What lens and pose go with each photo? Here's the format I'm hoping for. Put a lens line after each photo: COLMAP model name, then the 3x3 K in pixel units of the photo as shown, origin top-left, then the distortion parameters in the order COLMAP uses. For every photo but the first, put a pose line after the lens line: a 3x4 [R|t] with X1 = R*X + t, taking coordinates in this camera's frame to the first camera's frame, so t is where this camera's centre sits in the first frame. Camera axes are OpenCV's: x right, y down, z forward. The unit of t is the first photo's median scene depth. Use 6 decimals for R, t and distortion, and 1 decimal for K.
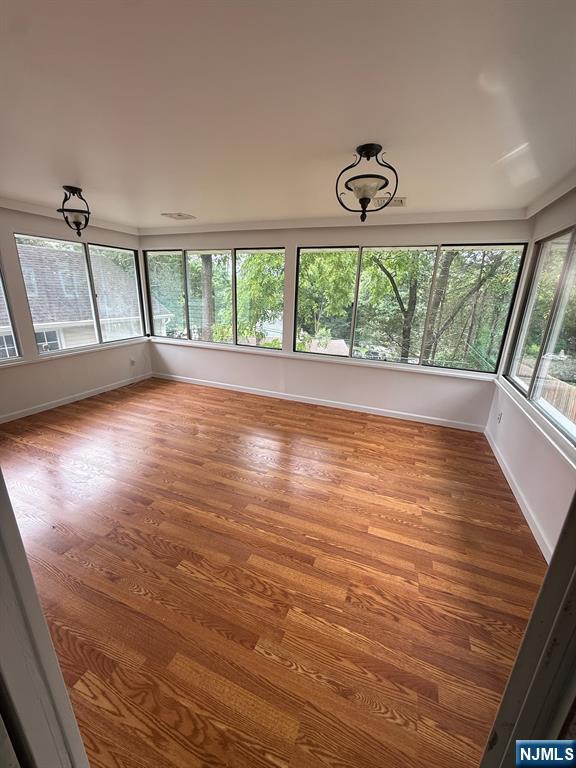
lens RADIAL K [[306.2, 0, 298.7], [0, 306.2, 387.8], [0, 0, 1]] dist [-0.000168, 0.000295]
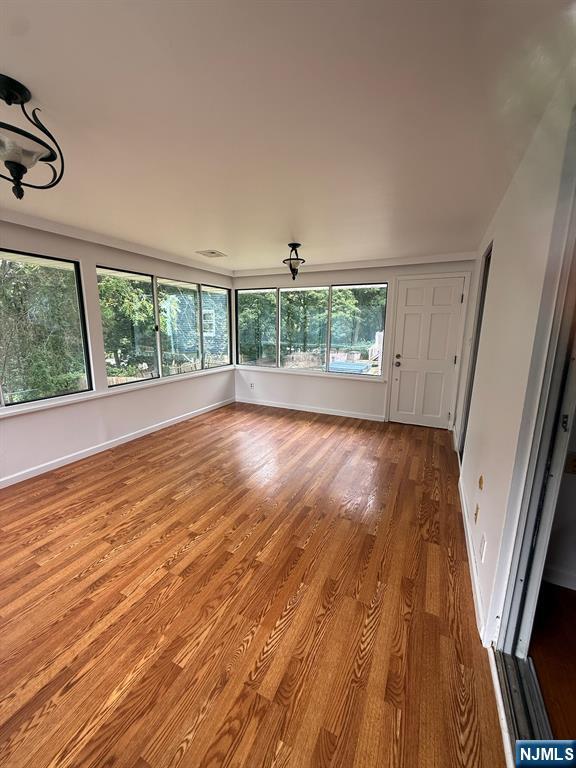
lens RADIAL K [[306.2, 0, 286.3], [0, 306.2, 382.2], [0, 0, 1]] dist [-0.000168, 0.000295]
pose [[0.075688, -0.218040, 0.973000, -0.835314], [0.296160, 0.936681, 0.186863, -0.152200], [-0.952135, 0.274021, 0.135470, 0.463042]]
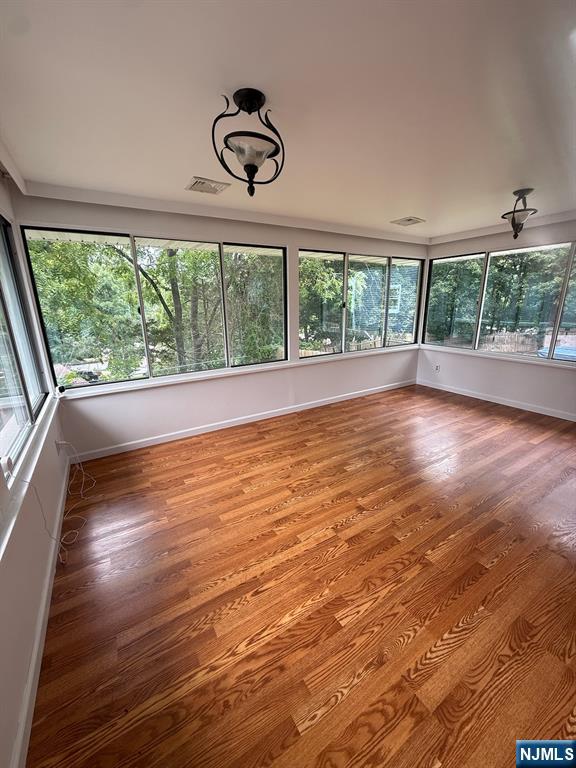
lens RADIAL K [[306.2, 0, 285.4], [0, 306.2, 382.3], [0, 0, 1]] dist [-0.000168, 0.000295]
pose [[0.600768, -0.246466, 0.760482, -0.827879], [0.279458, 0.956018, 0.089071, -0.153489], [-0.748987, 0.159012, 0.643221, 0.476793]]
